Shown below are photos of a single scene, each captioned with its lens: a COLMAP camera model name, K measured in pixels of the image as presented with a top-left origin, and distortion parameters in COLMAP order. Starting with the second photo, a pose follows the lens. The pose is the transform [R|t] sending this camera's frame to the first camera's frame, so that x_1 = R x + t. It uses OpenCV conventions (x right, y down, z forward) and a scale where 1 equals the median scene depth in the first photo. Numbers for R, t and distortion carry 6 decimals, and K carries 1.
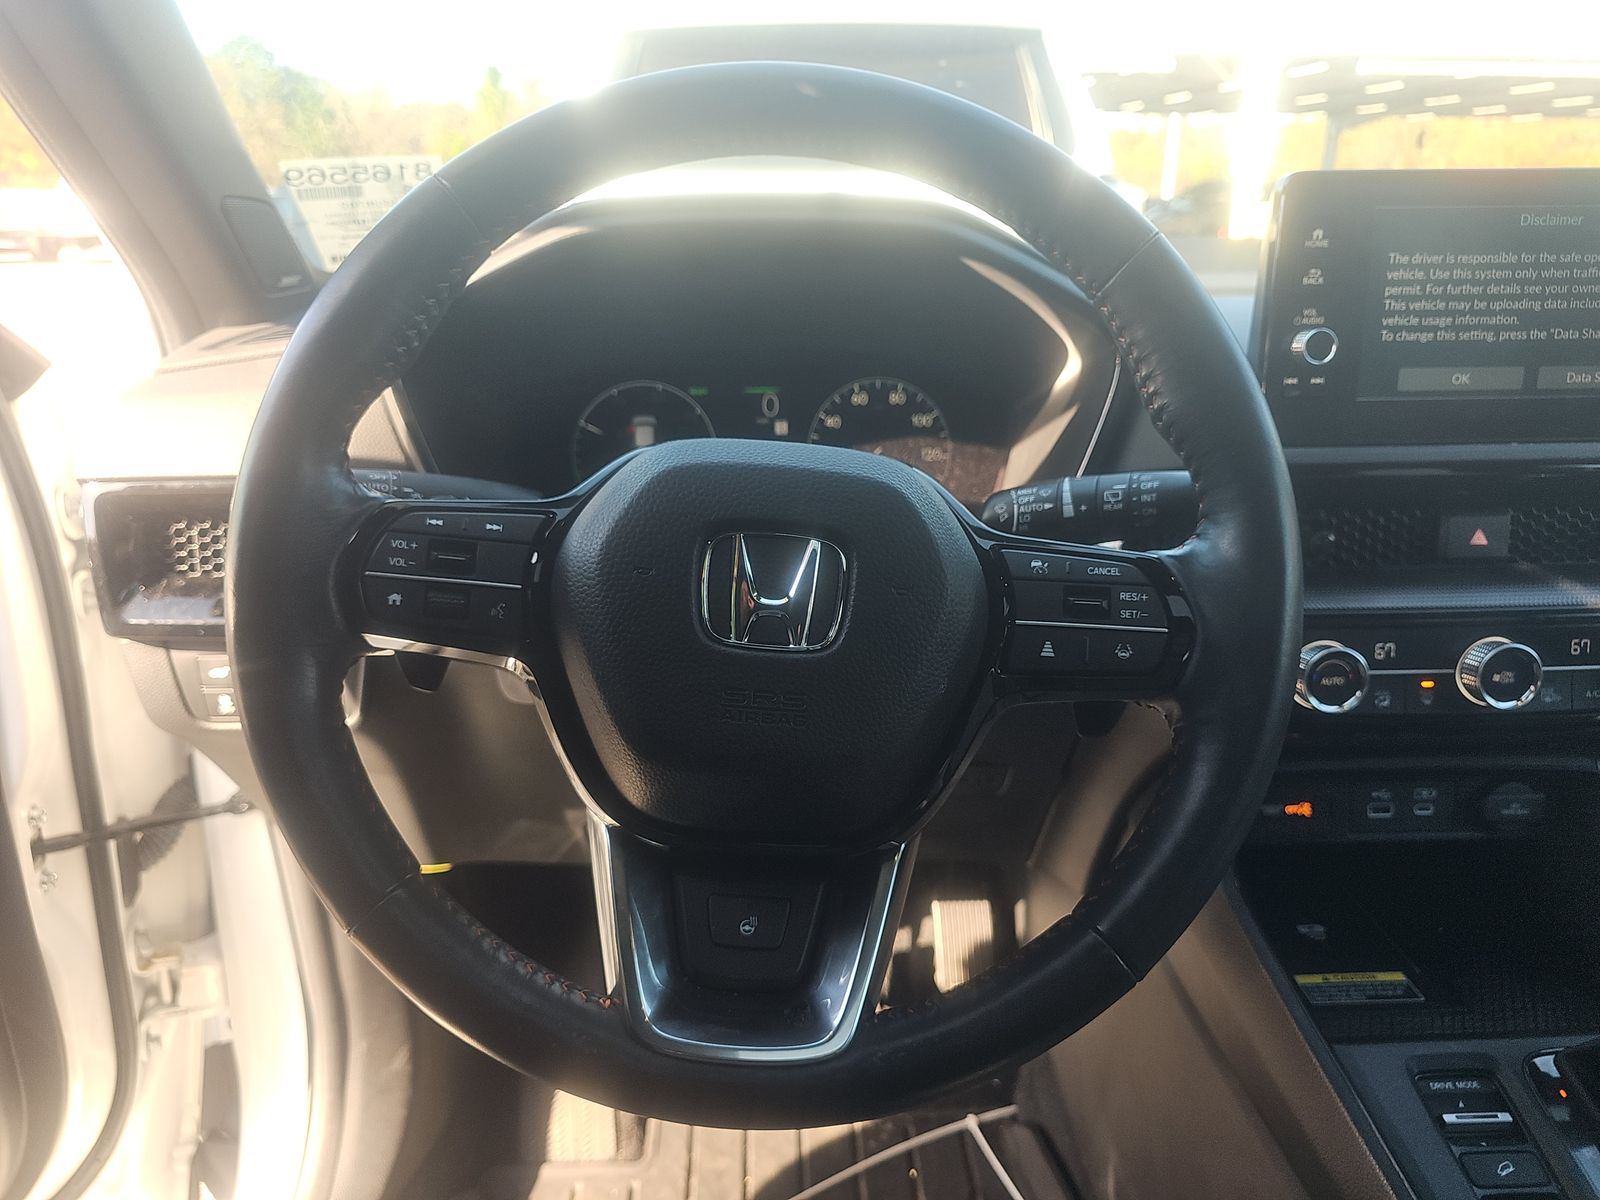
lens RADIAL K [[1057.6, 0, 802.5], [0, 1057.6, 624.6], [0, 0, 1]] dist [0.006493, 0.000368]
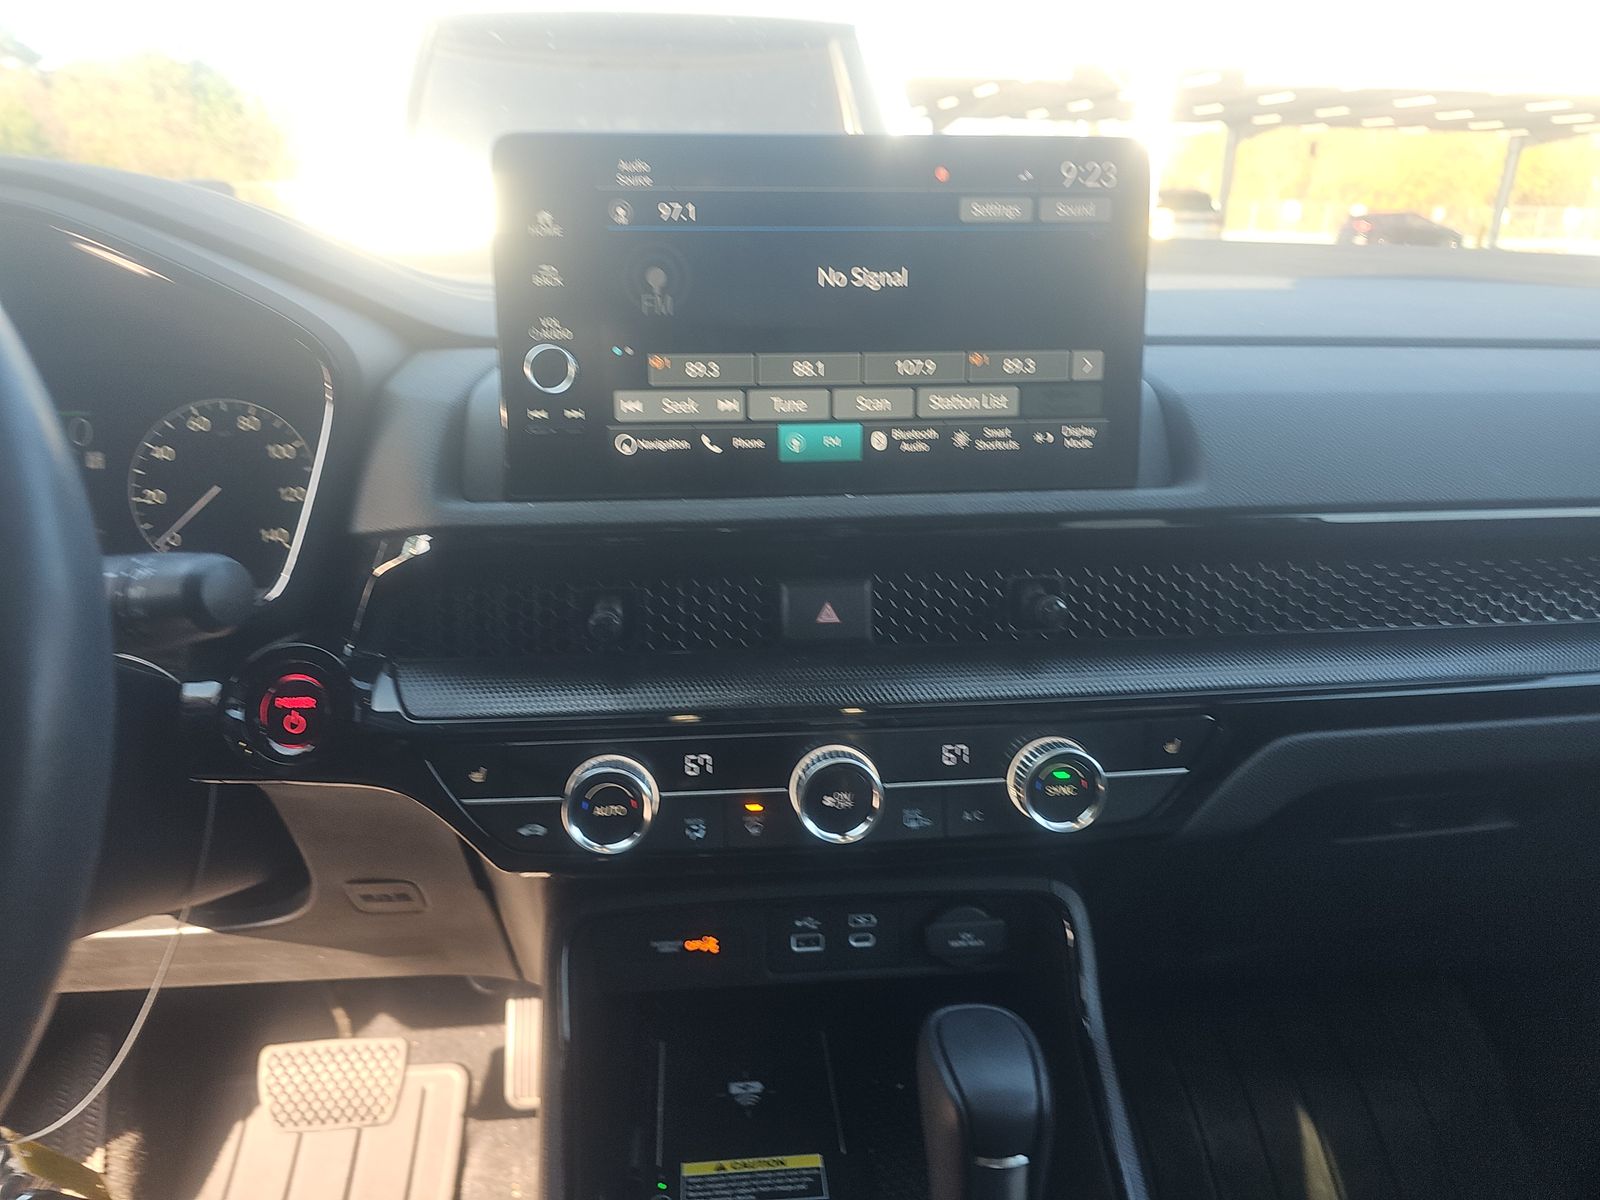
lens RADIAL K [[1046.3, 0, 795.0], [0, 1046.3, 608.4], [0, 0, 1]] dist [0.046529, -0.035928]
pose [[0.998733, -0.006077, 0.049946, 0.458901], [0.006821, 0.999868, -0.014730, -0.060494], [-0.049850, 0.015052, 0.998643, 0.188441]]
